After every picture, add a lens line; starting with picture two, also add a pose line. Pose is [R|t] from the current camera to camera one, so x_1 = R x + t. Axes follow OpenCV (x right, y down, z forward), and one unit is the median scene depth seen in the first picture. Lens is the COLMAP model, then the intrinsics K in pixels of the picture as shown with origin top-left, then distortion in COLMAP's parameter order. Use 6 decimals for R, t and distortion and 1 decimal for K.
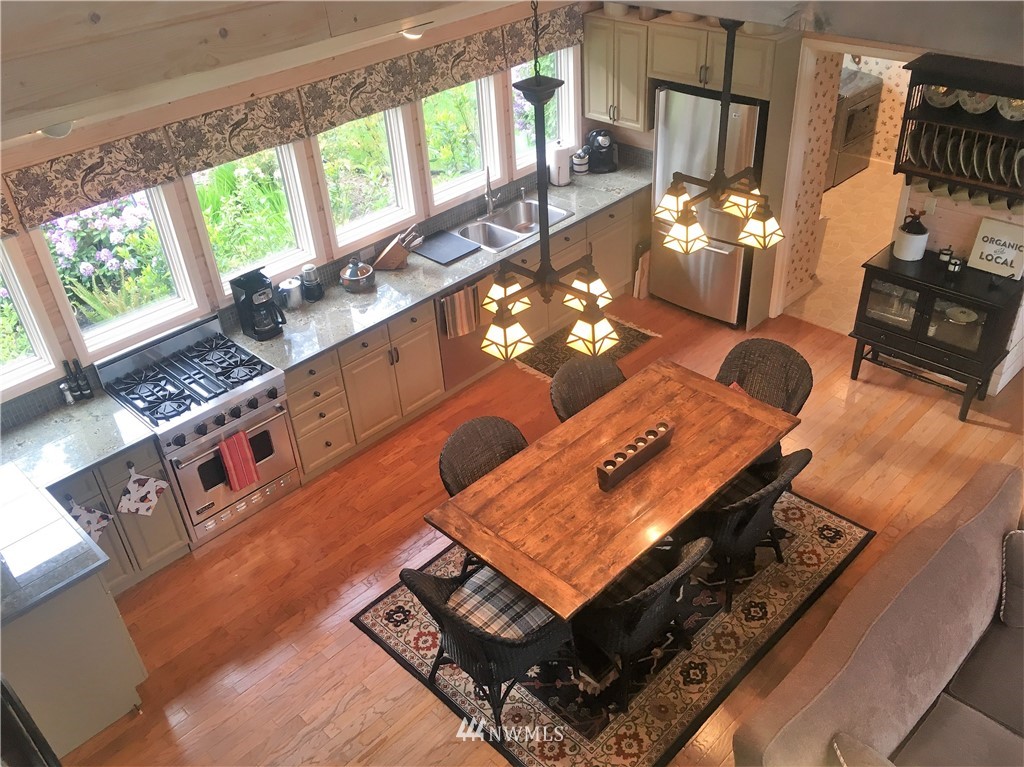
lens RADIAL K [[894.5, 0, 516.0], [0, 894.5, 388.6], [0, 0, 1]] dist [0.069592, -0.085160]
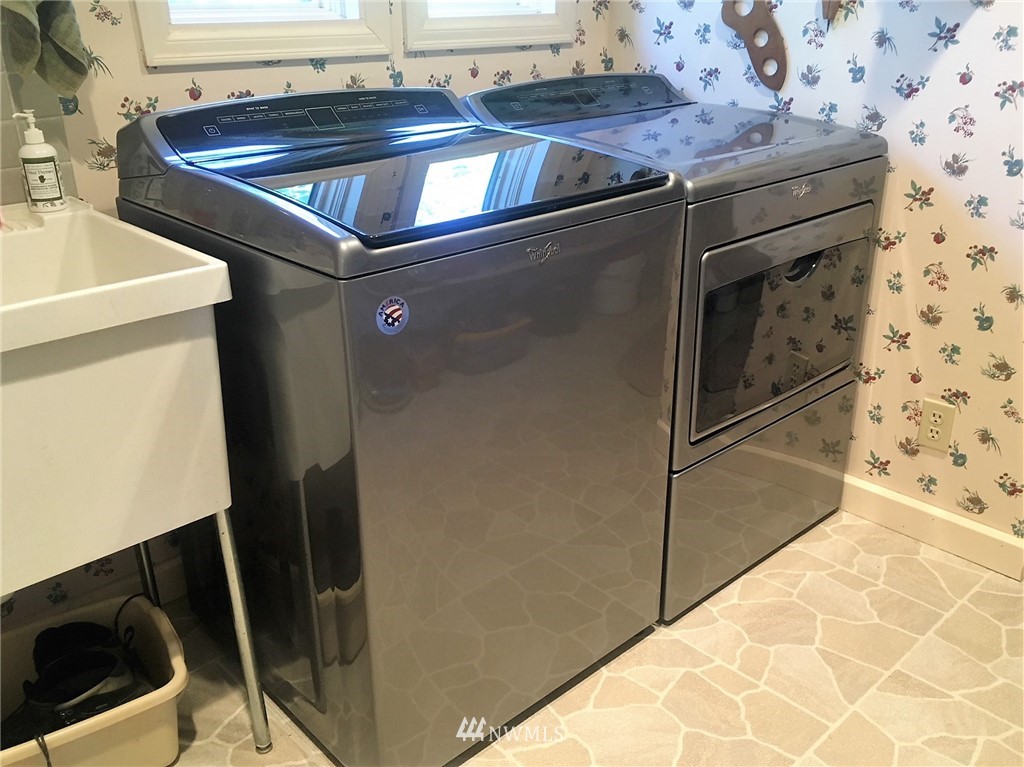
lens RADIAL K [[894.5, 0, 511.7], [0, 894.5, 383.7], [0, 0, 1]] dist [0.069592, -0.085160]
pose [[0.998485, 0.051314, -0.019882, 0.573623], [-0.054328, 0.976720, -0.207526, -0.418783], [0.008770, 0.208292, 0.978027, 1.421563]]
